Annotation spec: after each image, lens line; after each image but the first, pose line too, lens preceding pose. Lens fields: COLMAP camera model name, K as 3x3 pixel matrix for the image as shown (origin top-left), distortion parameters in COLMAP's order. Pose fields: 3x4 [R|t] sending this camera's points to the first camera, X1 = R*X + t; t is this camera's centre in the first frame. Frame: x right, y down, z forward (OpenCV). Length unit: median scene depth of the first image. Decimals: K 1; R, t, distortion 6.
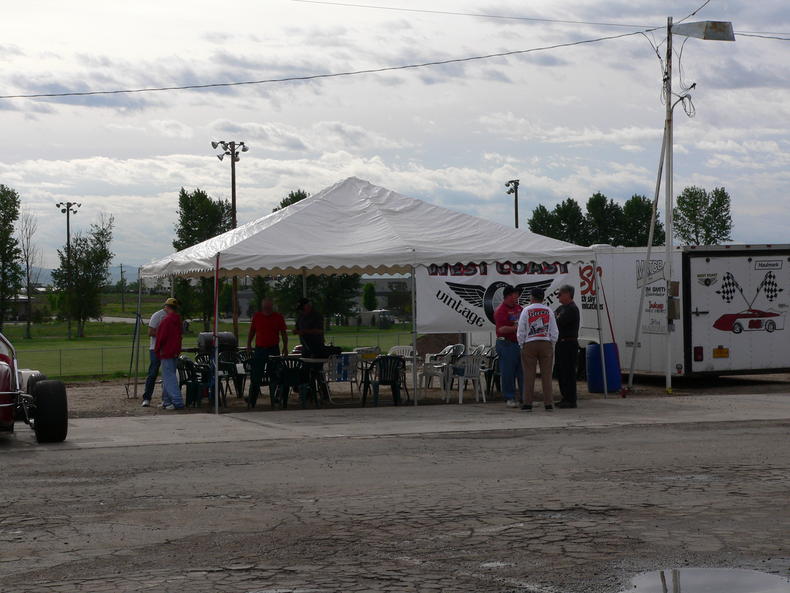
lens RADIAL K [[1771.2, 0, 395.0], [0, 1771.2, 296.5], [0, 0, 1]] dist [0.205568, -0.120976]
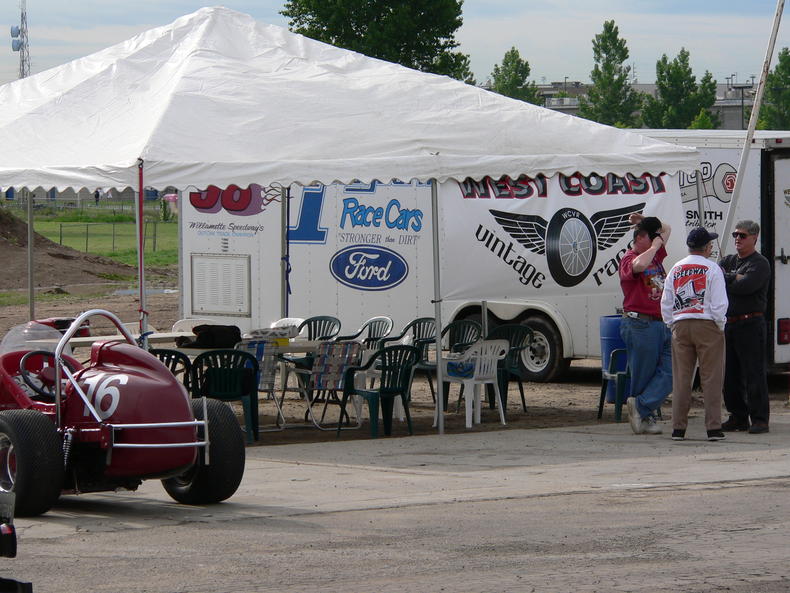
lens RADIAL K [[4351.3, 0, 395.0], [0, 4351.3, 296.5], [0, 0, 1]] dist [0.251006, -0.936798]
pose [[0.937137, -0.006625, 0.348898, -0.474063], [-0.004991, 0.999463, 0.032384, -0.024955], [-0.348925, -0.032090, 0.936601, -0.274381]]
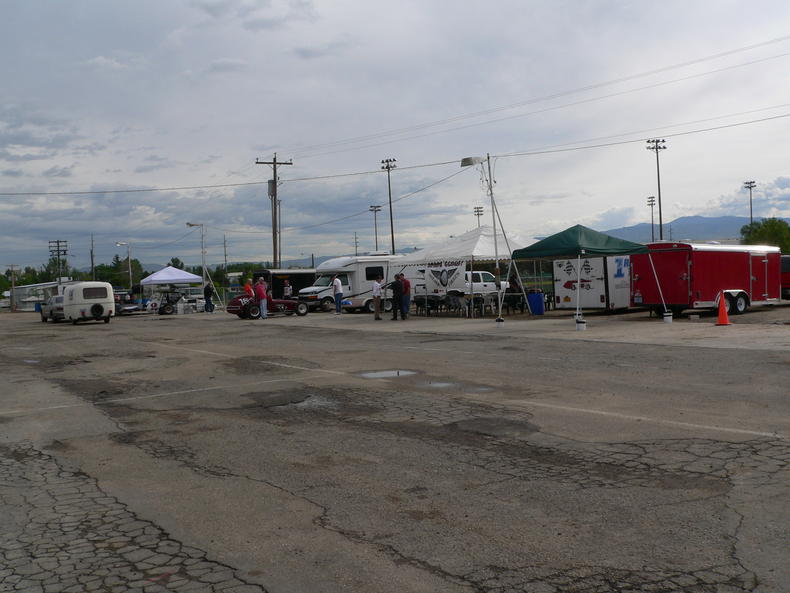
lens RADIAL K [[834.5, 0, 395.0], [0, 834.5, 296.5], [0, 0, 1]] dist [-0.171190, 0.003221]
pose [[0.256709, 0.032323, -0.965948, 1.196766], [0.039010, 0.998280, 0.043772, -0.024646], [0.965701, -0.048918, 0.255007, 0.626552]]
